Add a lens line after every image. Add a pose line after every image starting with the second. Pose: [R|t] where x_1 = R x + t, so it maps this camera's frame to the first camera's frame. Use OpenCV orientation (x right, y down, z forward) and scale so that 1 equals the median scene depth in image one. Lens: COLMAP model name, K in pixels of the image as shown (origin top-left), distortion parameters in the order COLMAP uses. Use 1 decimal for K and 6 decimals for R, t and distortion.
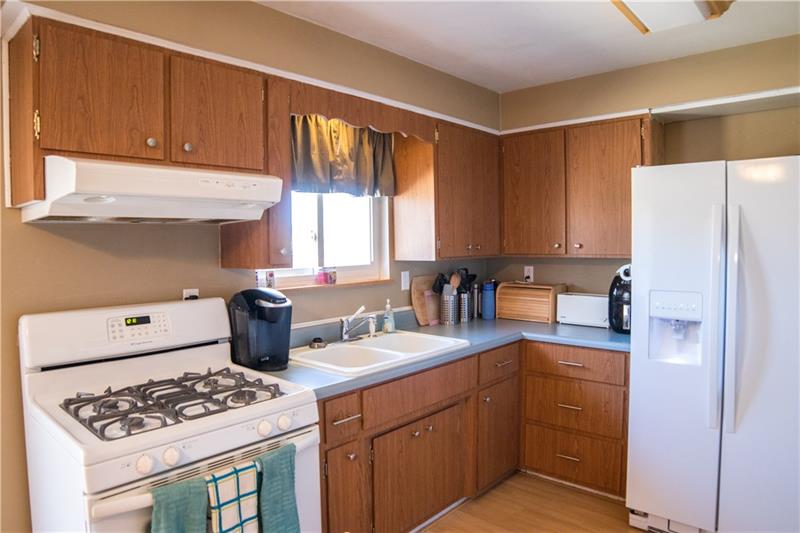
lens RADIAL K [[525.1, 0, 400.0], [0, 525.1, 266.5], [0, 0, 1]] dist [-0.134407, 0.071534]
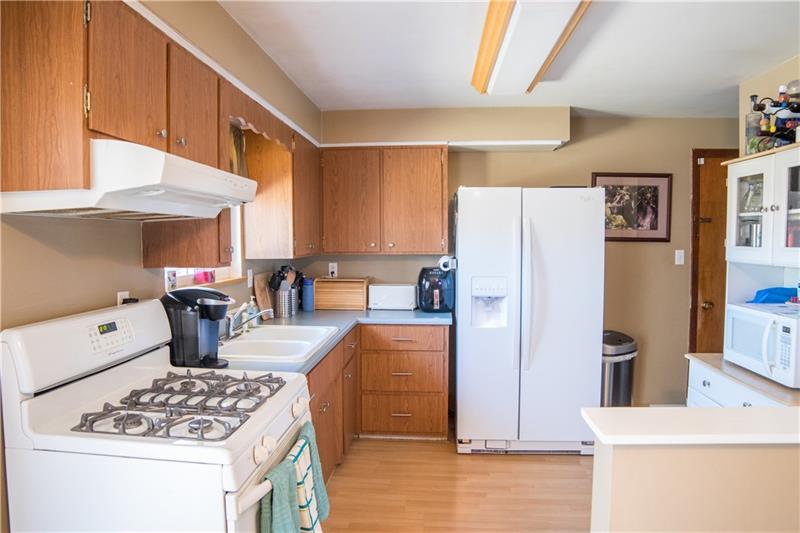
lens RADIAL K [[525.1, 0, 400.0], [0, 525.1, 266.5], [0, 0, 1]] dist [-0.134407, 0.071534]
pose [[0.793813, -0.023253, 0.607718, -0.434256], [0.023801, 0.999691, 0.007162, 0.003536], [-0.607696, 0.008779, 0.794121, -0.007296]]
